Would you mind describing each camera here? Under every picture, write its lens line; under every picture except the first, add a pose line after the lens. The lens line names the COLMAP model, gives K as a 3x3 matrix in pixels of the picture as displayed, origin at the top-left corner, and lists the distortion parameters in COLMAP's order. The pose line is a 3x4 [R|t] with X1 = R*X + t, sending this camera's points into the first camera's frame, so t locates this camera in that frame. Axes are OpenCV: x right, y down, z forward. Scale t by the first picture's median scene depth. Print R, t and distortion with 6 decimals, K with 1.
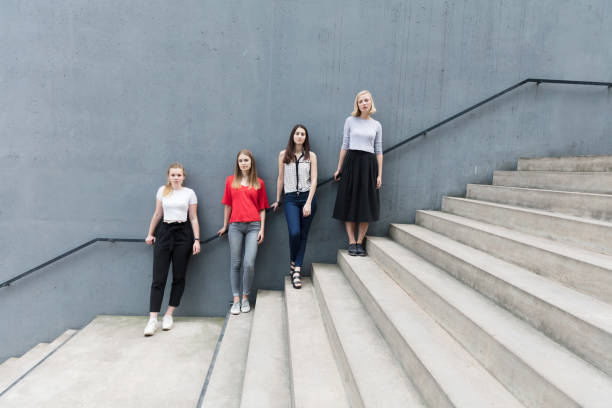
lens RADIAL K [[406.0, 0, 306.0], [0, 406.0, 204.0], [0, 0, 1]] dist [0.003529, 0.001263]
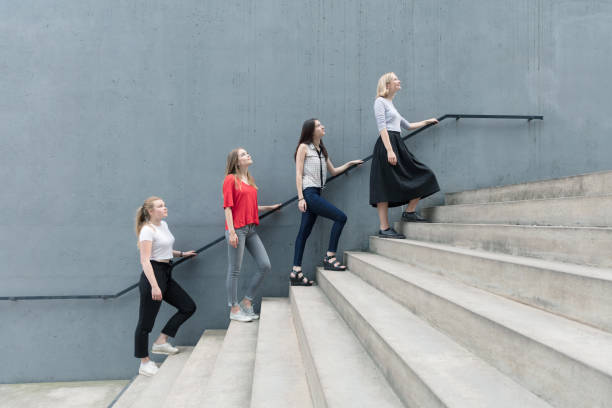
lens RADIAL K [[406.0, 0, 306.0], [0, 406.0, 204.0], [0, 0, 1]] dist [0.003529, 0.001263]
pose [[0.998936, -0.041119, 0.020902, 0.201429], [0.043364, 0.991621, -0.121687, 0.019084], [-0.015723, 0.122464, 0.992348, 0.048688]]
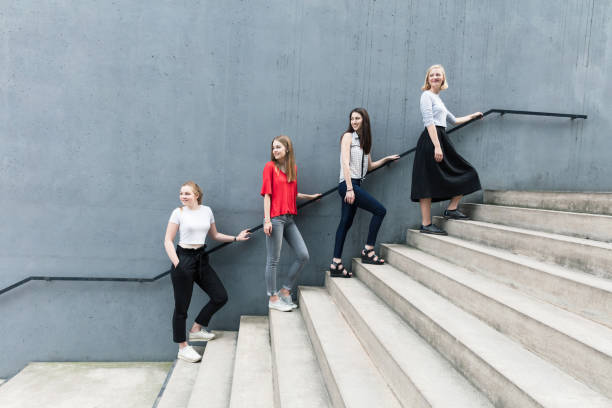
lens RADIAL K [[406.0, 0, 306.0], [0, 406.0, 204.0], [0, 0, 1]] dist [0.003529, 0.001263]
pose [[0.998830, 0.002876, 0.048280, 0.061035], [-0.000805, 0.999081, -0.042860, -0.044538], [-0.048359, 0.042771, 0.997914, 0.064726]]
